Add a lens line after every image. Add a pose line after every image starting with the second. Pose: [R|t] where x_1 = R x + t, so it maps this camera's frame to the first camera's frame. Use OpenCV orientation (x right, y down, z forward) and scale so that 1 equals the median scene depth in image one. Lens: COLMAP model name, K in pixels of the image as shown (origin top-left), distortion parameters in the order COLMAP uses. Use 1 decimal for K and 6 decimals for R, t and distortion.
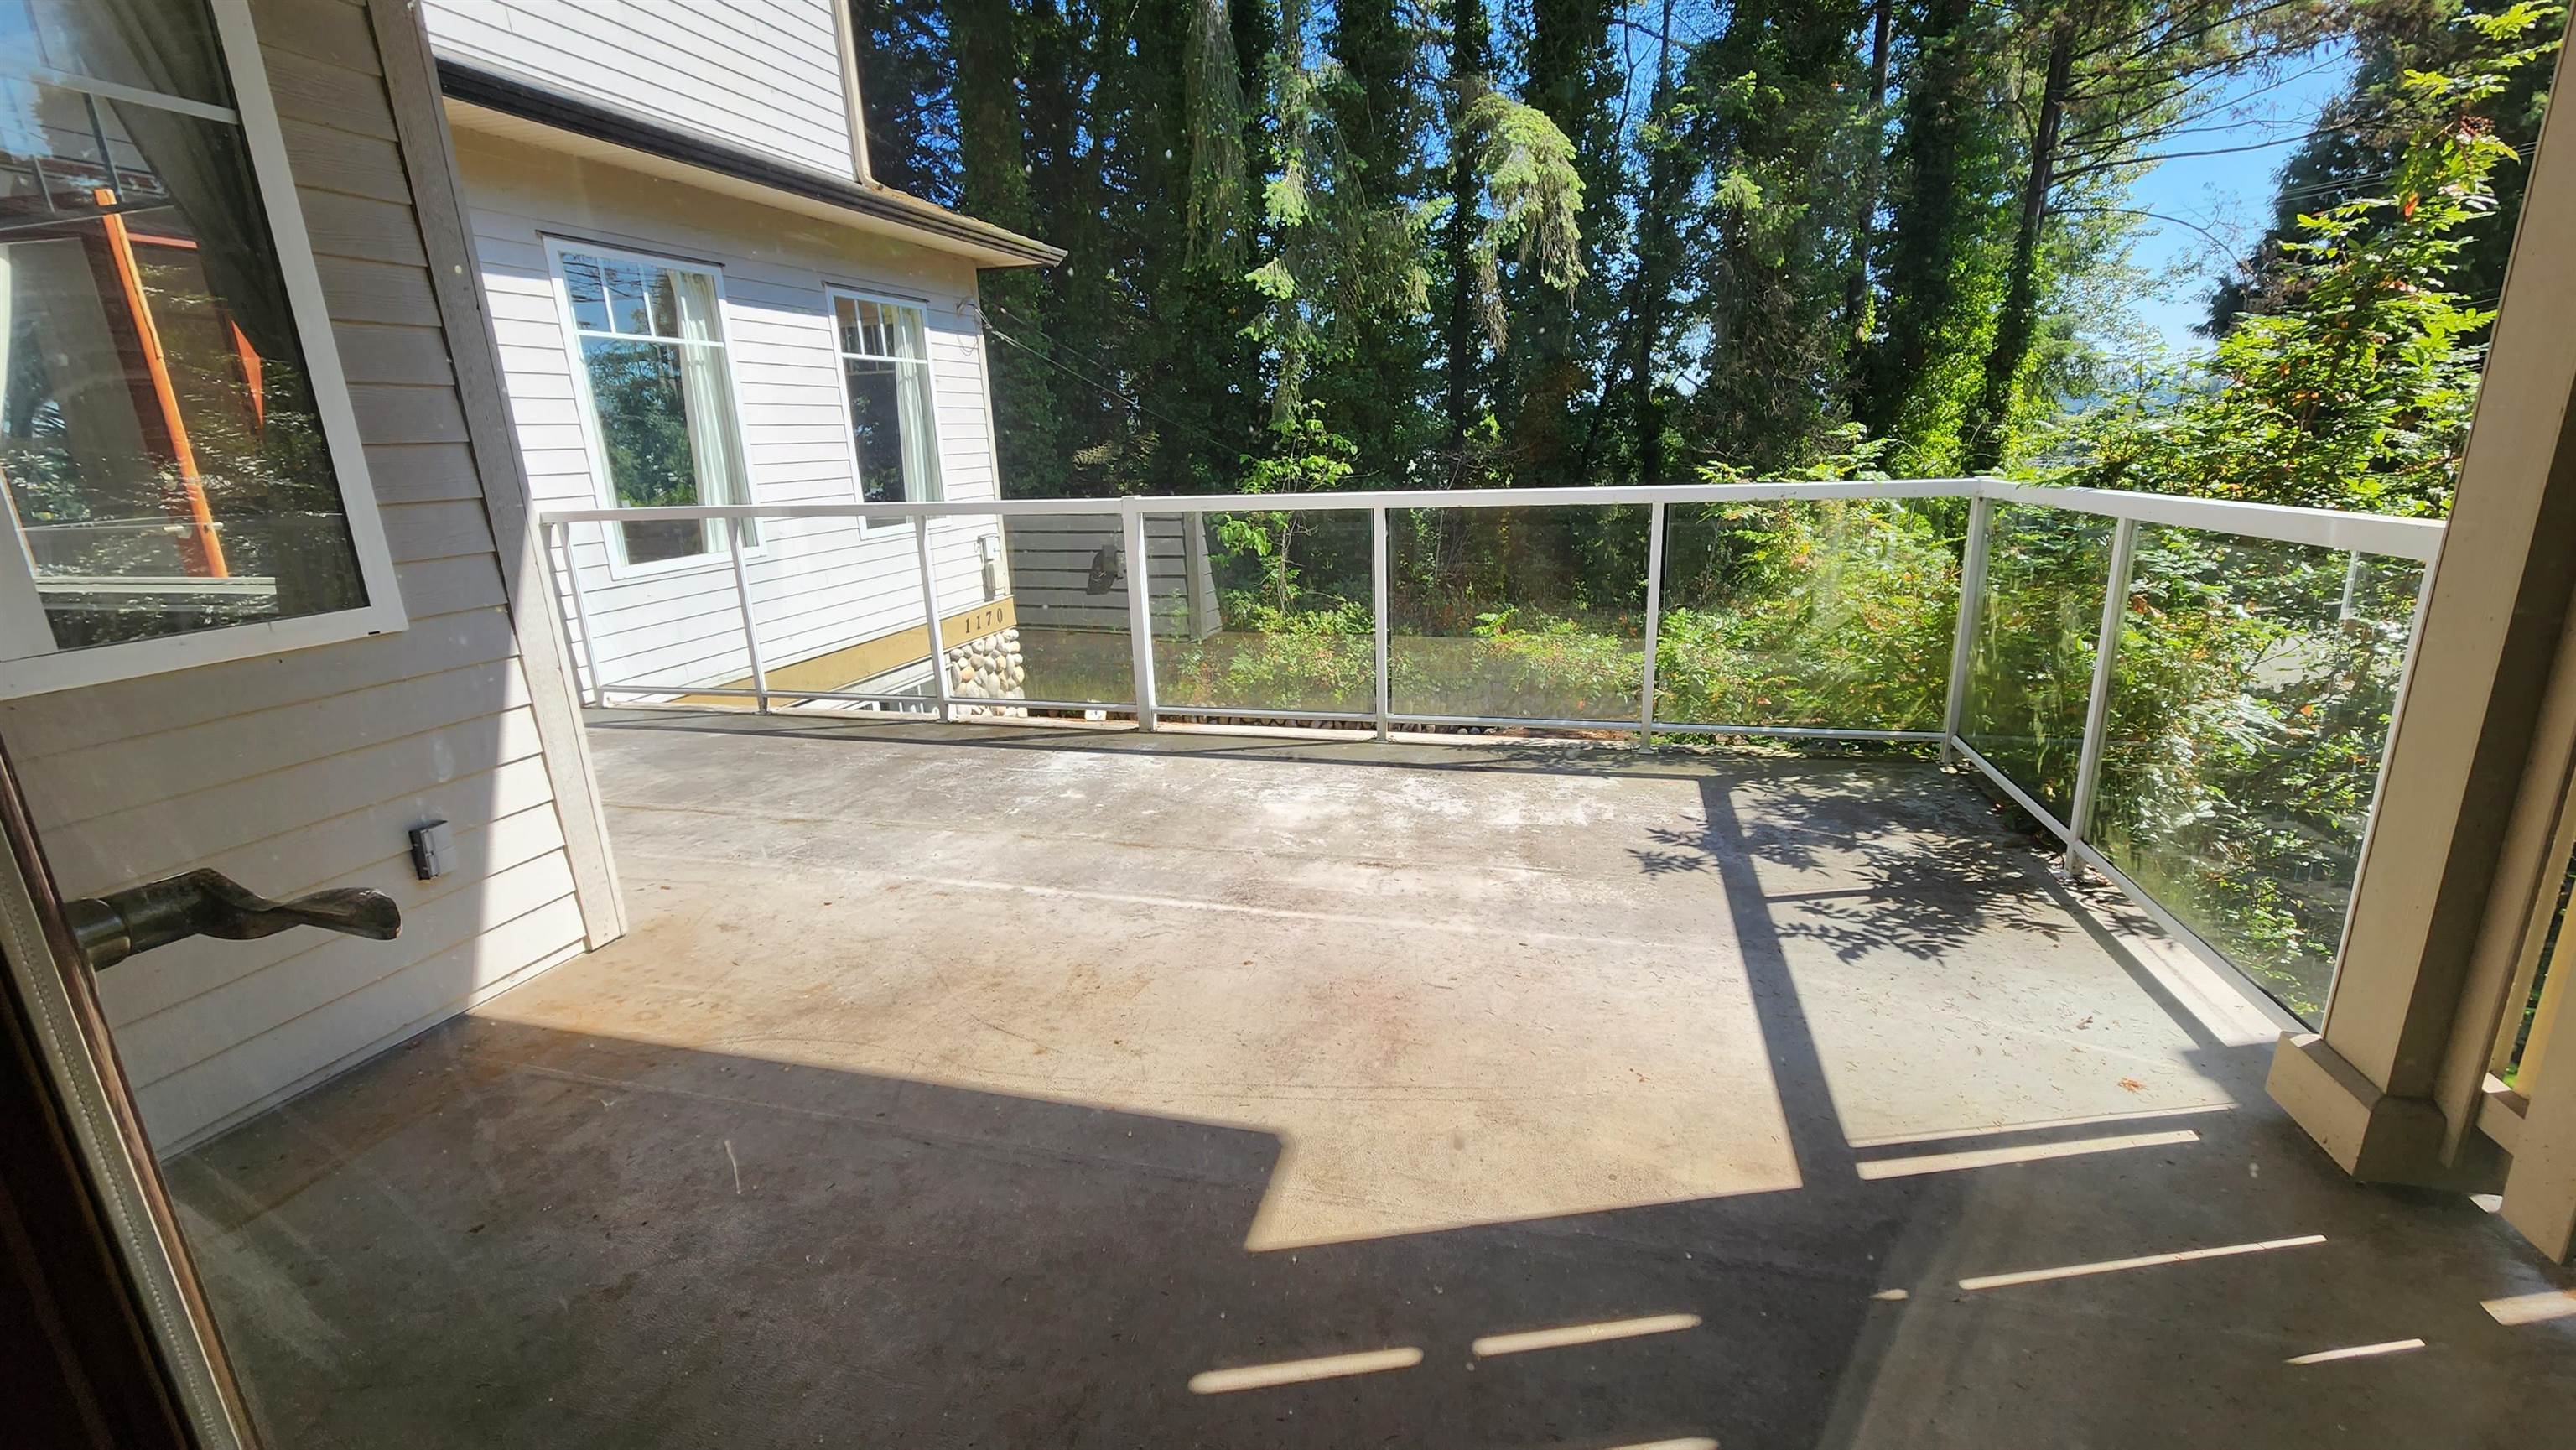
lens RADIAL K [[1053.6, 0, 1291.2], [0, 1053.6, 718.3], [0, 0, 1]] dist [-0.002296, -0.000264]
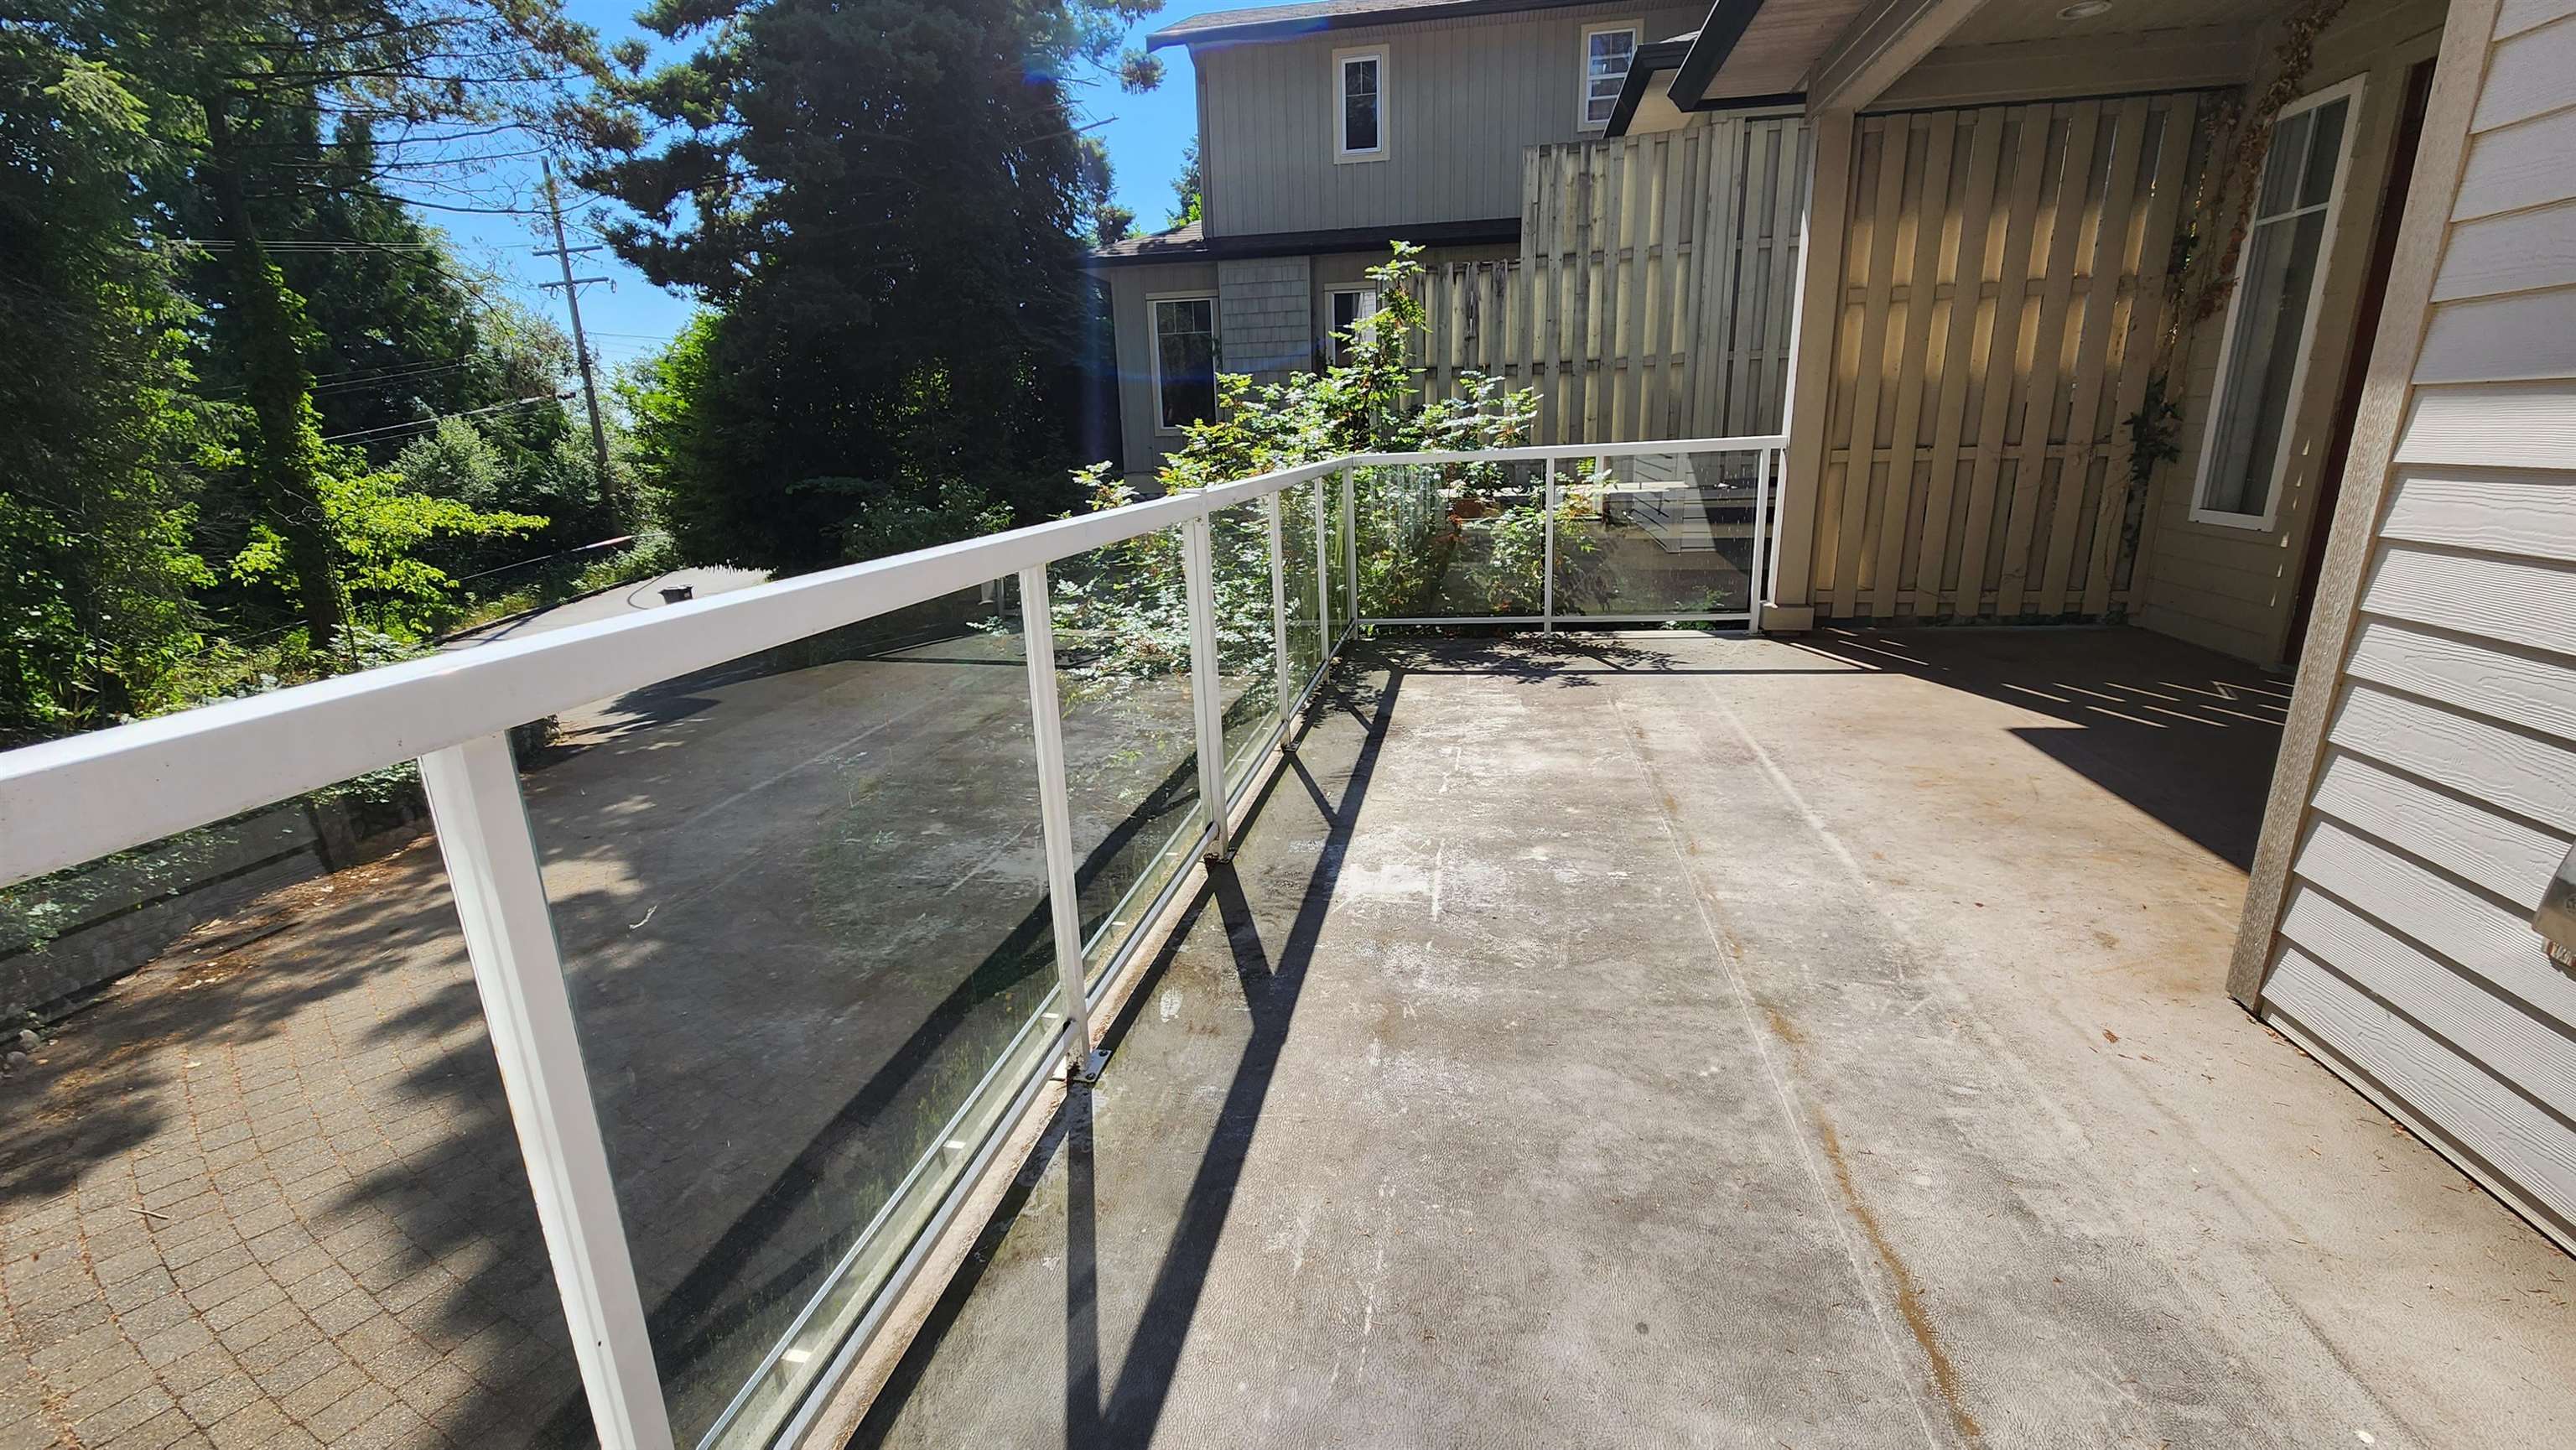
lens RADIAL K [[1053.6, 0, 1296.7], [0, 1053.6, 725.1], [0, 0, 1]] dist [-0.002296, -0.000264]
pose [[-0.095420, -0.233204, 0.967735, -0.943694], [0.291220, 0.923097, 0.251162, -0.265421], [-0.951885, 0.305790, -0.020168, 1.202631]]
